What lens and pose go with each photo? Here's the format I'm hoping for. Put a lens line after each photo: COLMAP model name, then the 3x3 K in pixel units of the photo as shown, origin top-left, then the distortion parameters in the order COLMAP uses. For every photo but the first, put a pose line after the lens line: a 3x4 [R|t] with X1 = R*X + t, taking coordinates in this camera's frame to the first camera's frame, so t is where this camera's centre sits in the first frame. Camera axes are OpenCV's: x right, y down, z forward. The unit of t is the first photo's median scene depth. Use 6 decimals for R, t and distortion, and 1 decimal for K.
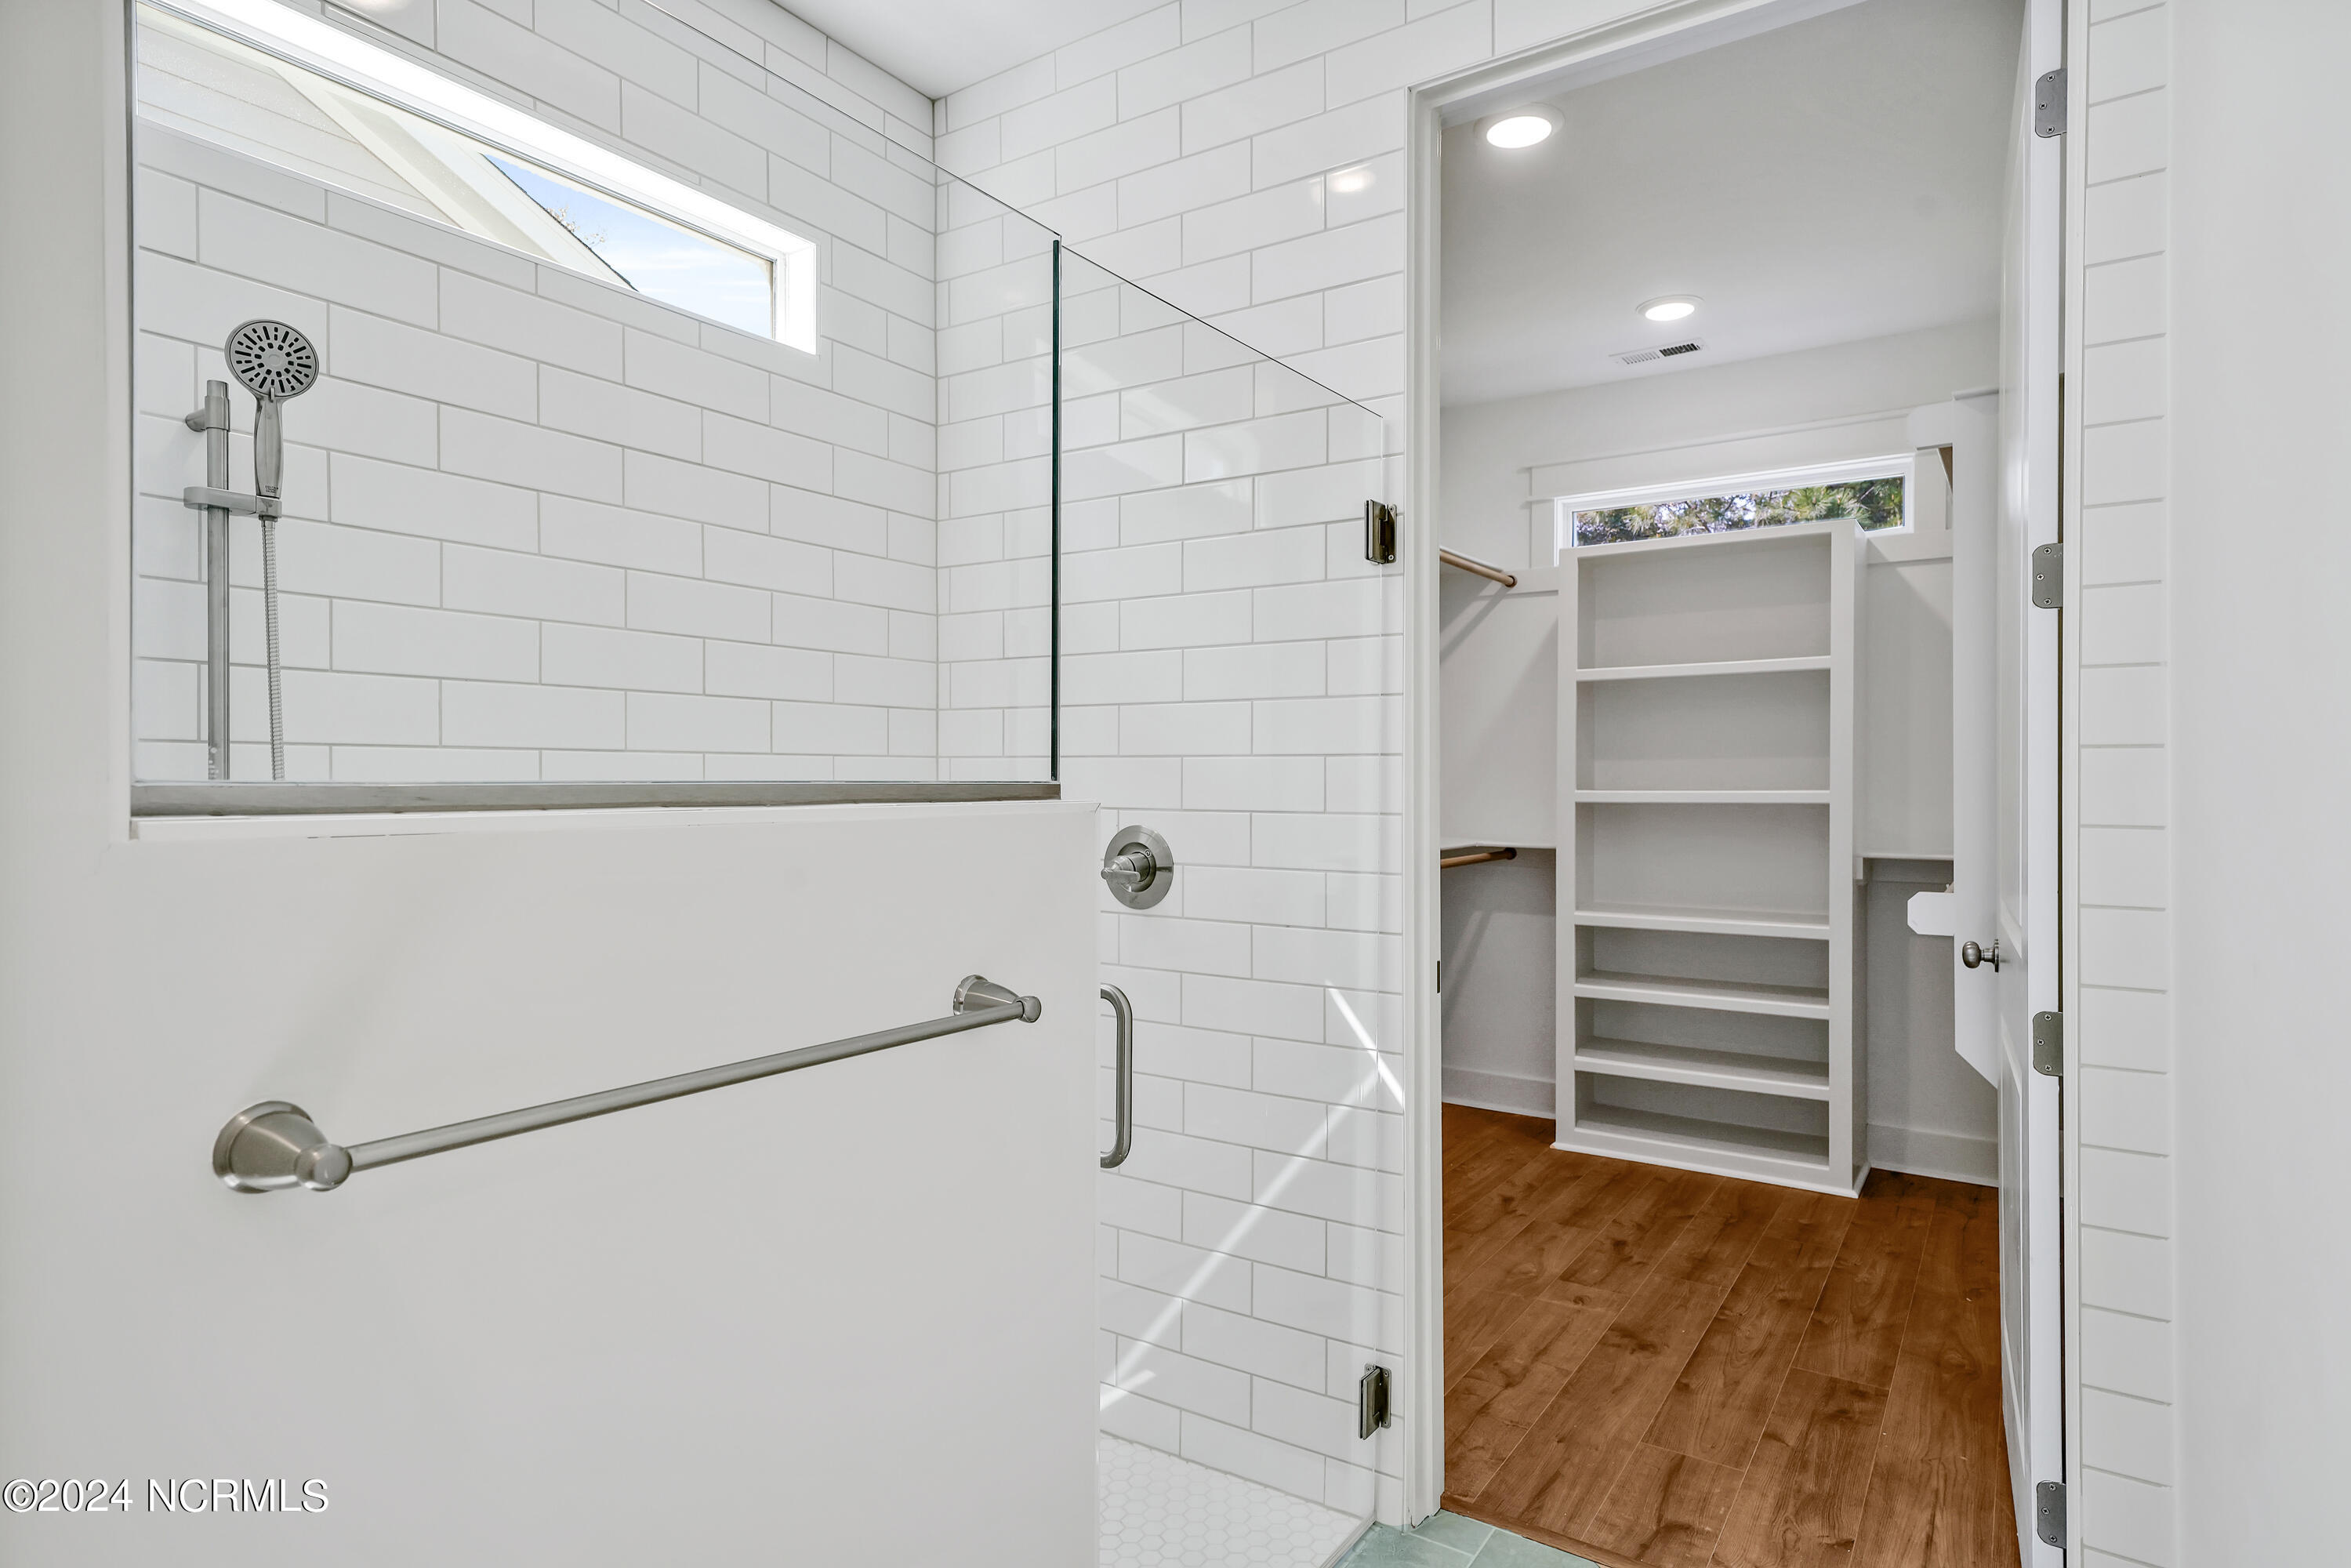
lens RADIAL K [[1235.8, 0, 1175.5], [0, 1235.8, 784.0], [0, 0, 1]] dist [-0.003616, -0.000703]
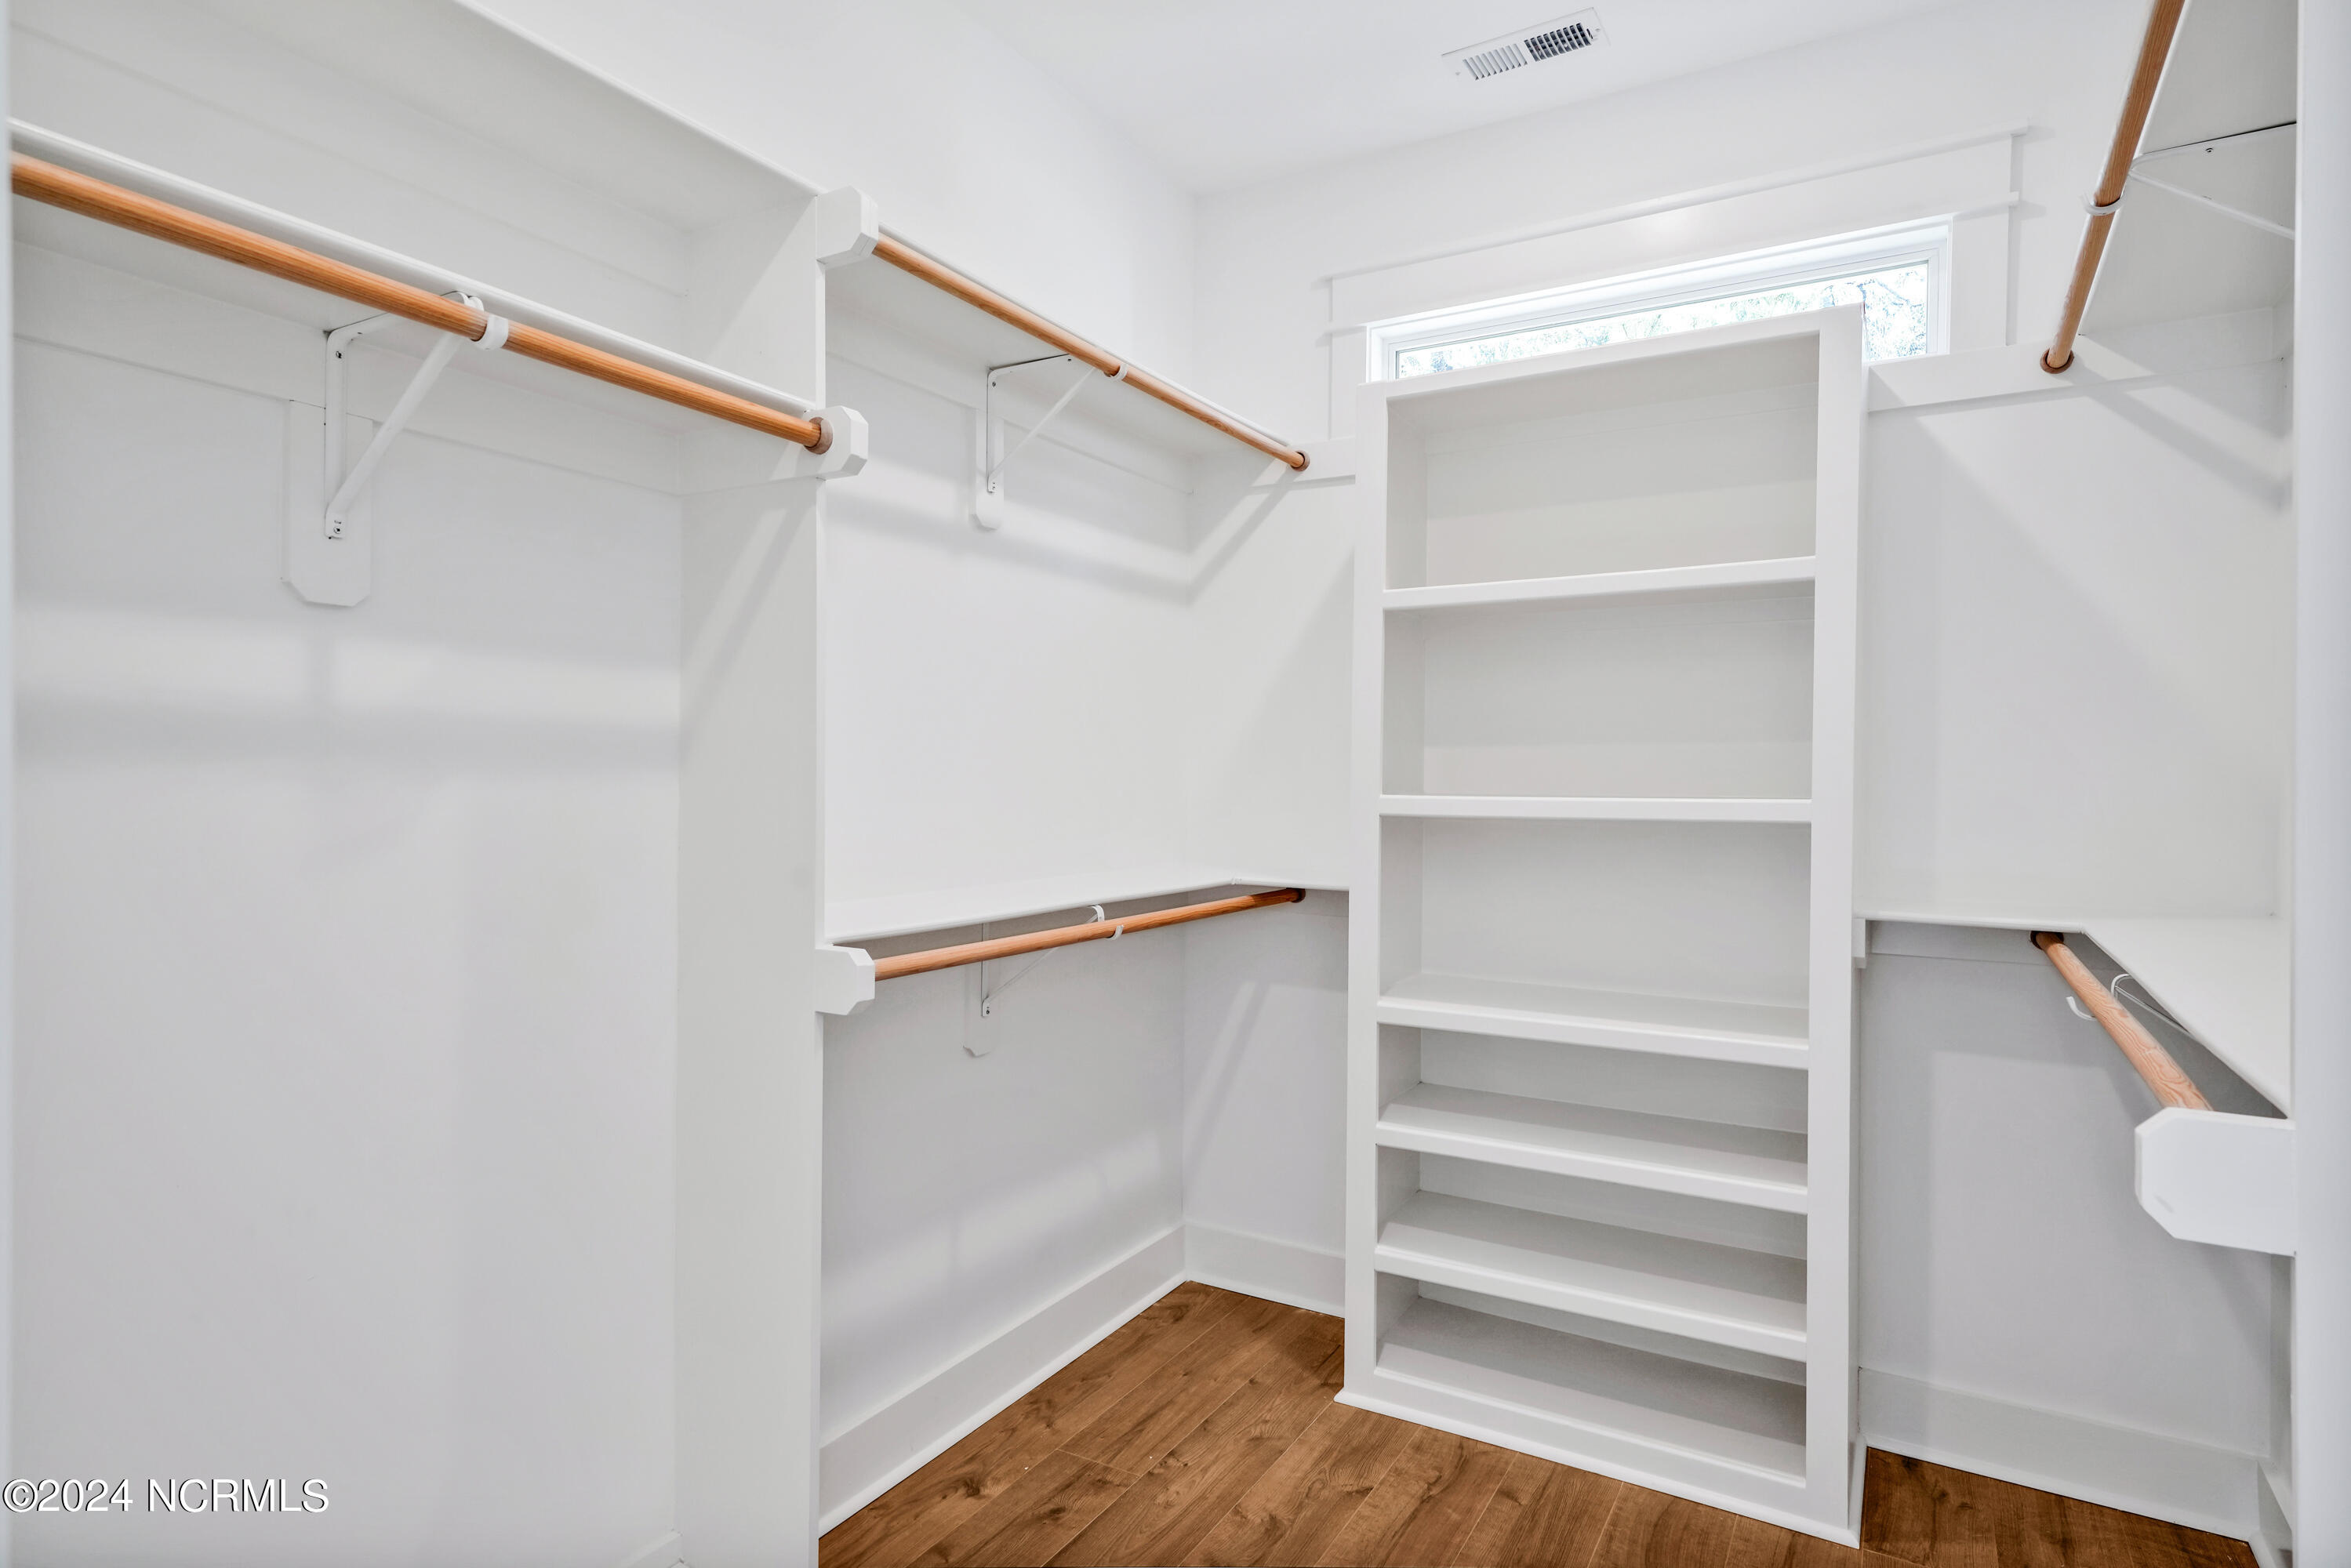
lens RADIAL K [[1260.3, 0, 1175.5], [0, 1260.3, 784.0], [0, 0, 1]] dist [0.006266, 0.000284]
pose [[0.997410, 0.007936, 0.071493, 0.186743], [-0.008060, 0.999966, 0.001448, 0.000053], [-0.071479, -0.002021, 0.997440, 0.415353]]
